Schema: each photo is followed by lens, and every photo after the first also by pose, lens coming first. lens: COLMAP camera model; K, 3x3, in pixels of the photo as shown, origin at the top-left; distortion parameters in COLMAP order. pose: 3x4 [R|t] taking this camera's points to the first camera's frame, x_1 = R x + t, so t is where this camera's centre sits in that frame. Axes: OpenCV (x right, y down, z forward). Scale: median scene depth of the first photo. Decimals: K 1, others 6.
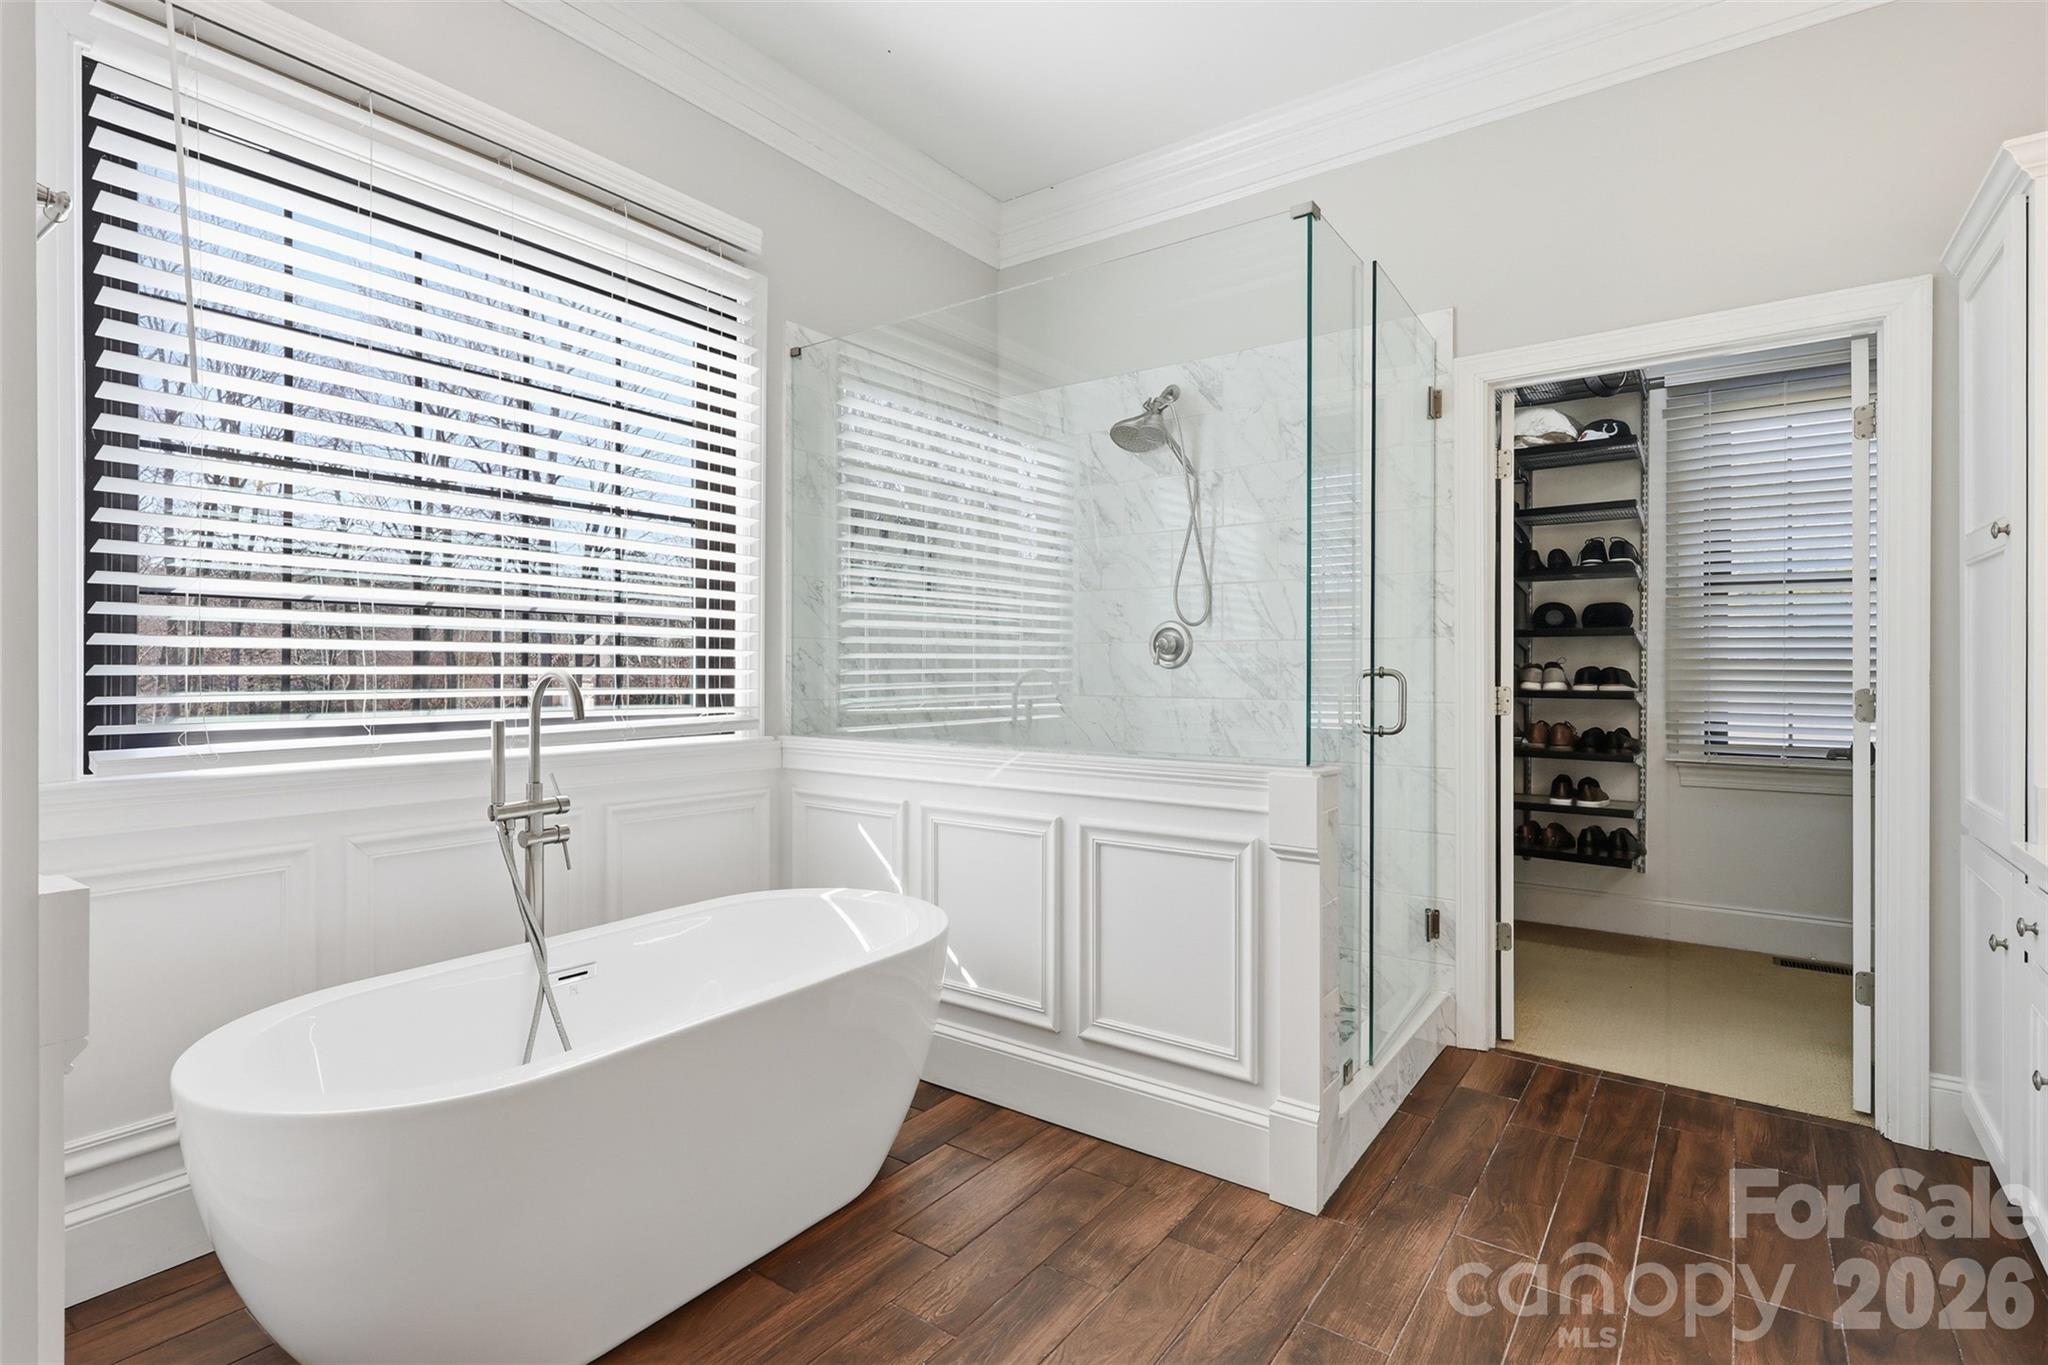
lens RADIAL K [[985.7, 0, 1017.1], [0, 985.7, 667.3], [0, 0, 1]] dist [0.001994, -0.000400]
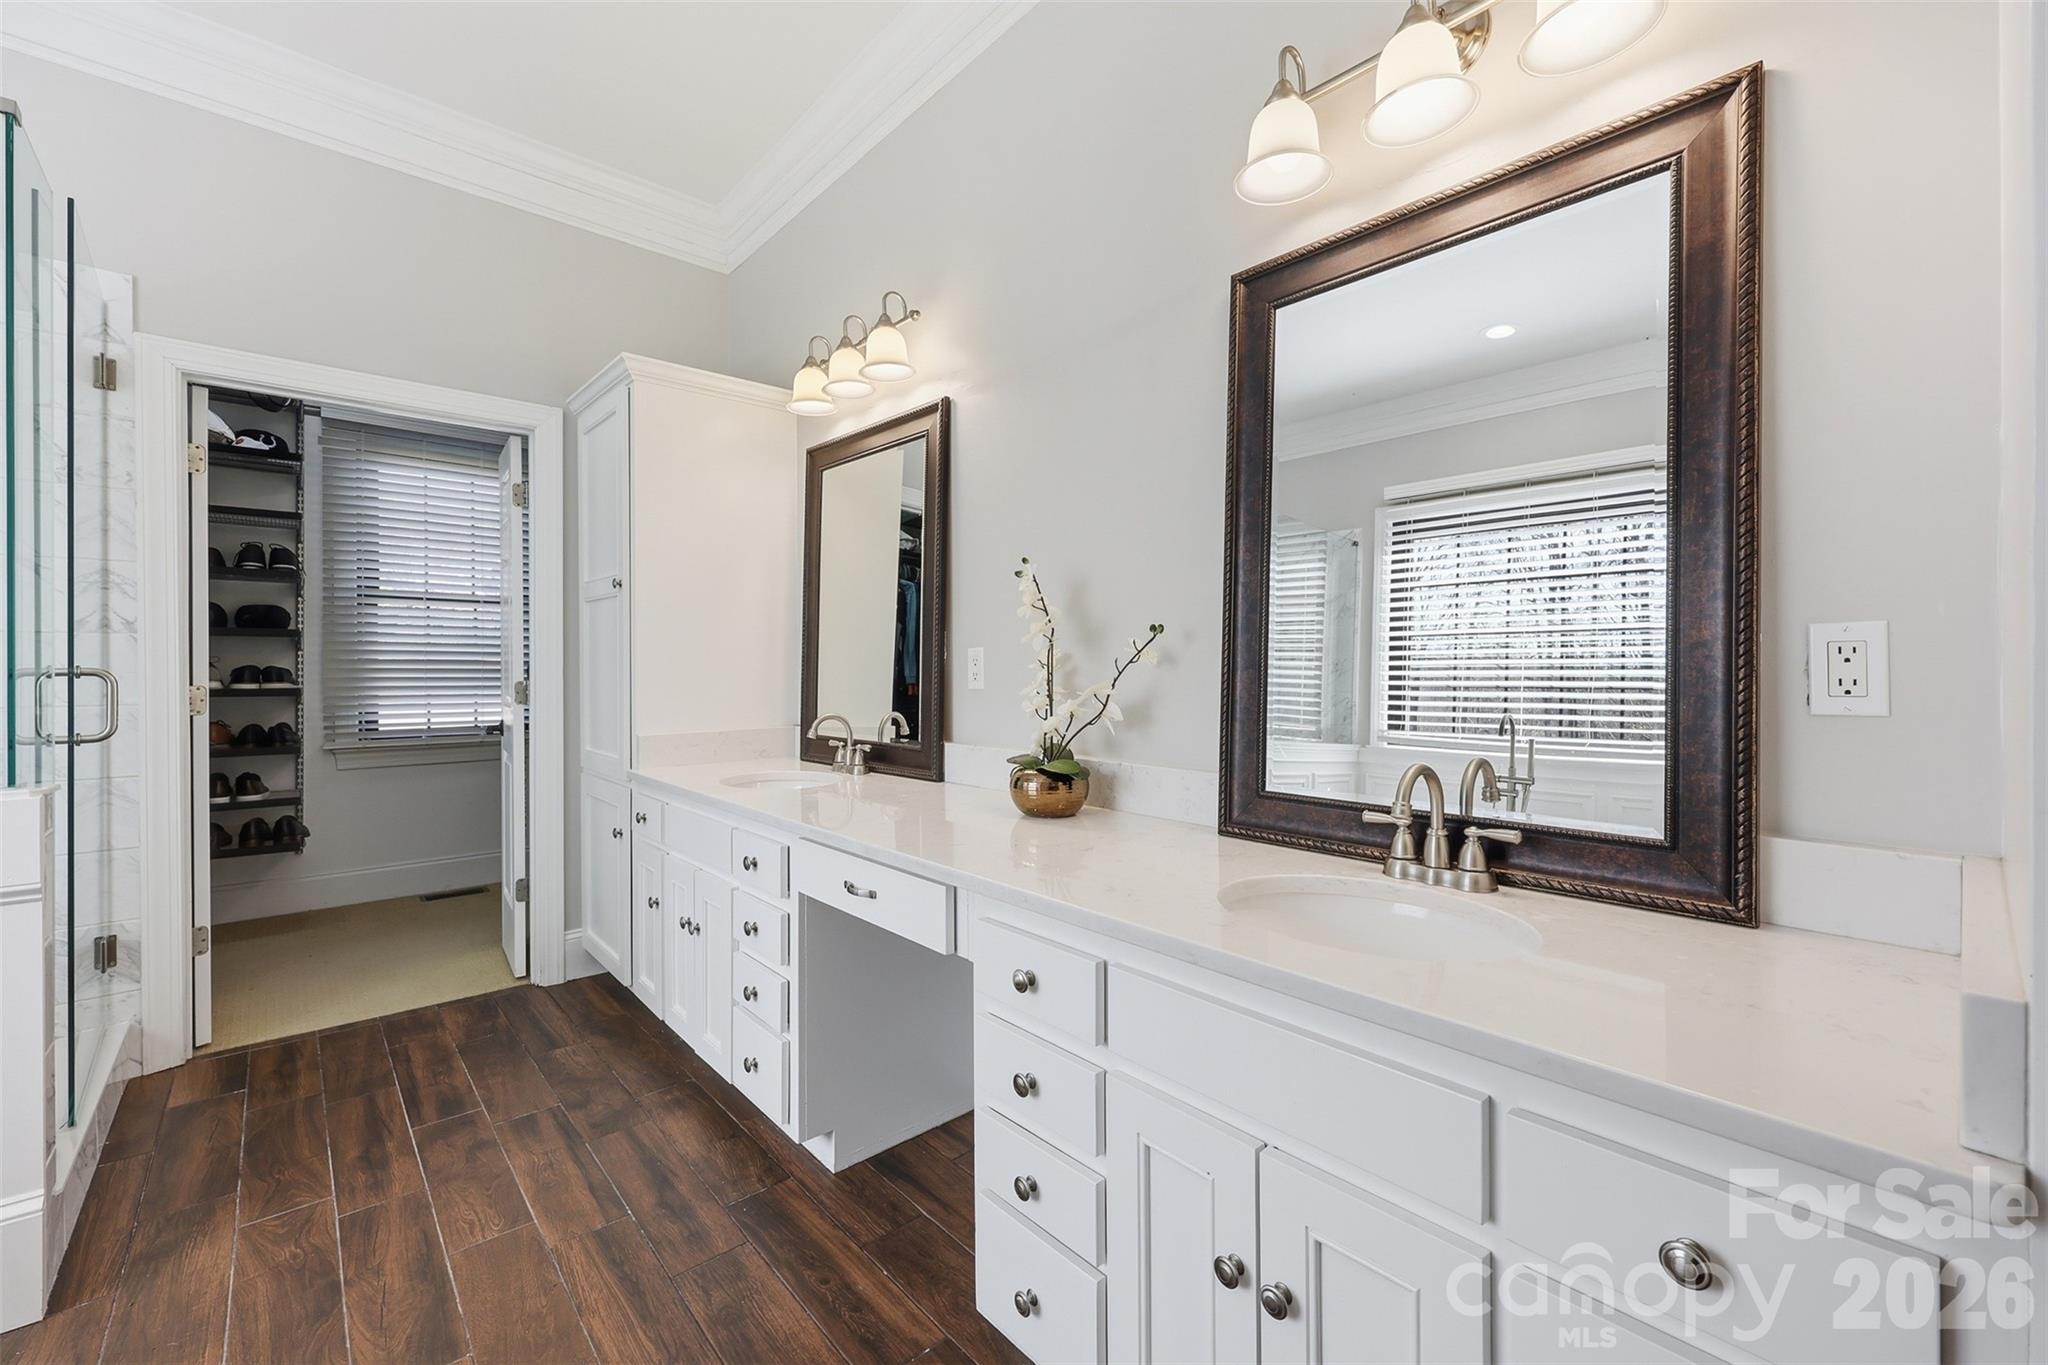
lens RADIAL K [[839.8, 0, 1028.7], [0, 839.8, 661.4], [0, 0, 1]] dist [0.000067, 0.000355]
pose [[0.207477, 0.005869, 0.978222, -0.155667], [0.000041, 0.999982, -0.006008, 0.000244], [-0.978240, 0.001286, 0.207473, 0.021024]]
